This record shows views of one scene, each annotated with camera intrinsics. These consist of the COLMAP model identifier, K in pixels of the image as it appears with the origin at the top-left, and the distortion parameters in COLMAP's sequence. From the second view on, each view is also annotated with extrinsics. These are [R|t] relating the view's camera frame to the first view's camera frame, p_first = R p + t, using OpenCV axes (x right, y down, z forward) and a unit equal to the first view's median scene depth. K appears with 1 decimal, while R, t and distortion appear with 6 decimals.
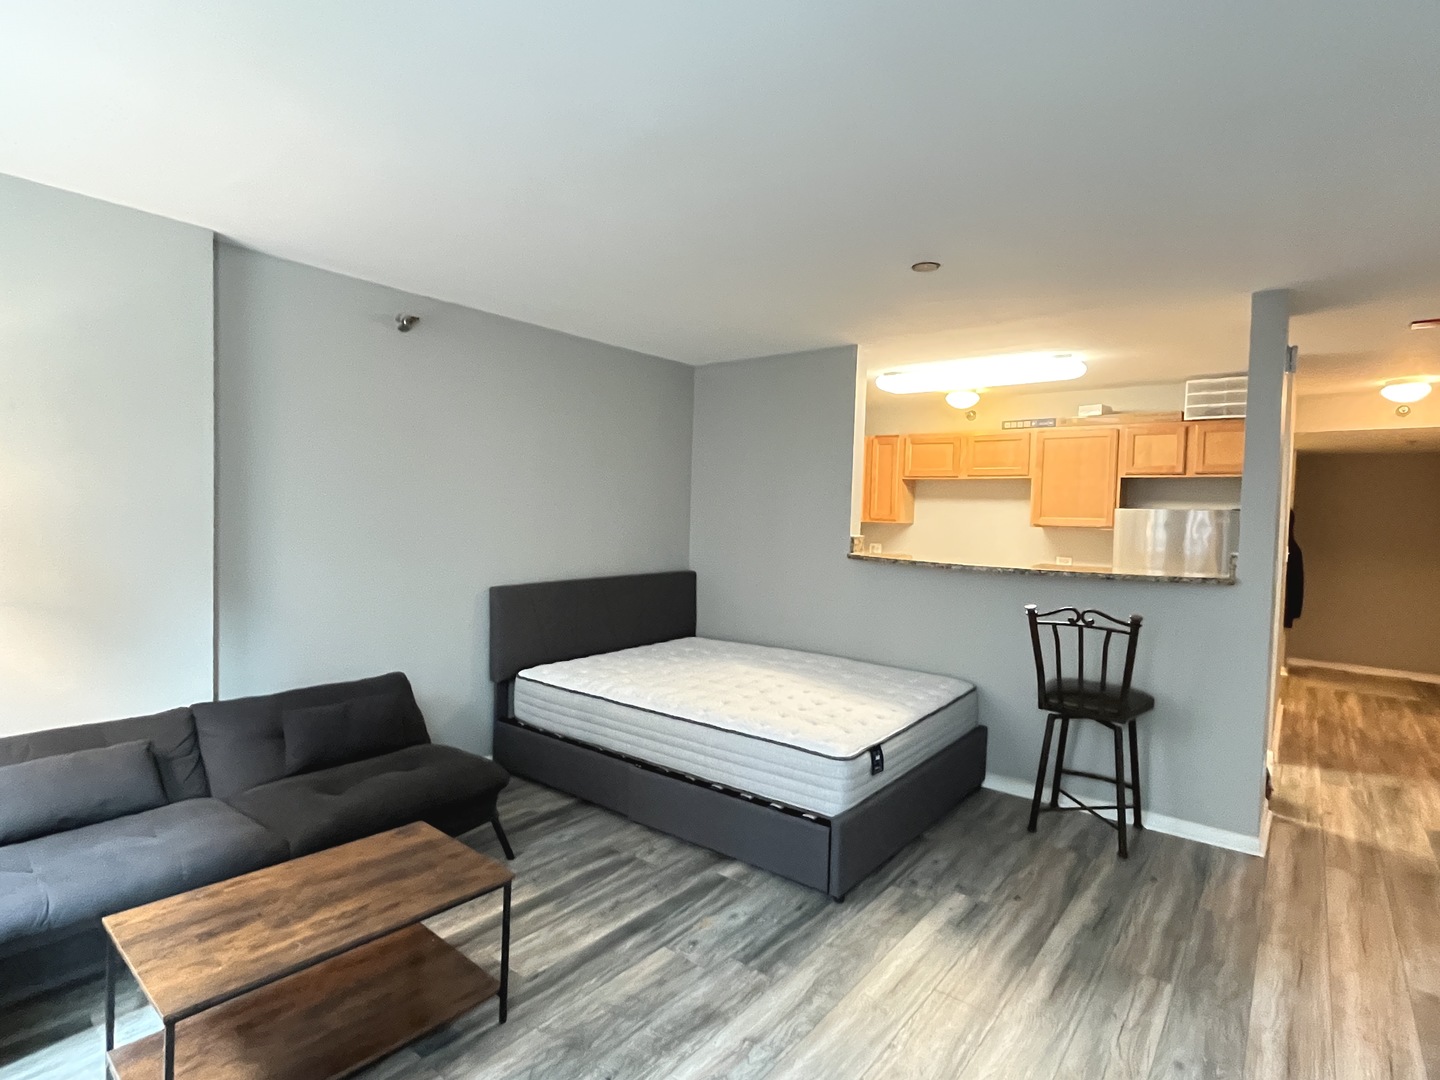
lens RADIAL K [[745.6, 0, 721.6], [0, 745.6, 538.4], [0, 0, 1]] dist [-0.001131, -0.003308]
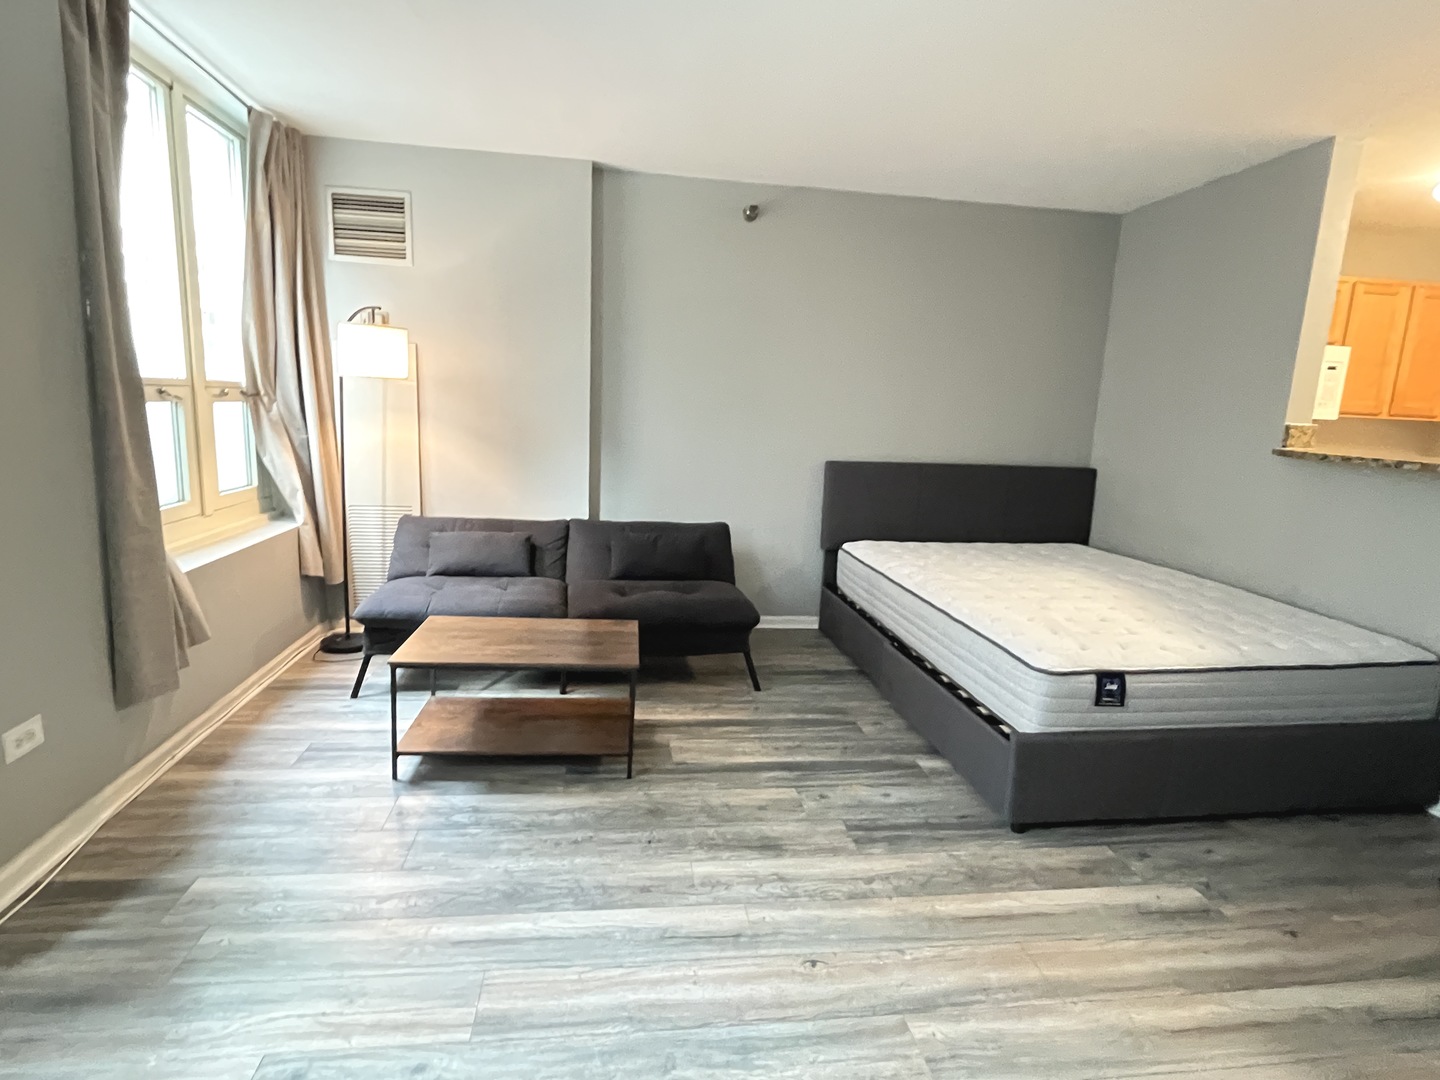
lens RADIAL K [[745.6, 0, 716.7], [0, 745.6, 539.7], [0, 0, 1]] dist [-0.001131, -0.003308]
pose [[0.717608, 0.125984, -0.684957, 0.449554], [-0.048677, 0.990170, 0.131124, 0.062436], [0.694744, -0.060754, 0.716687, 0.171103]]
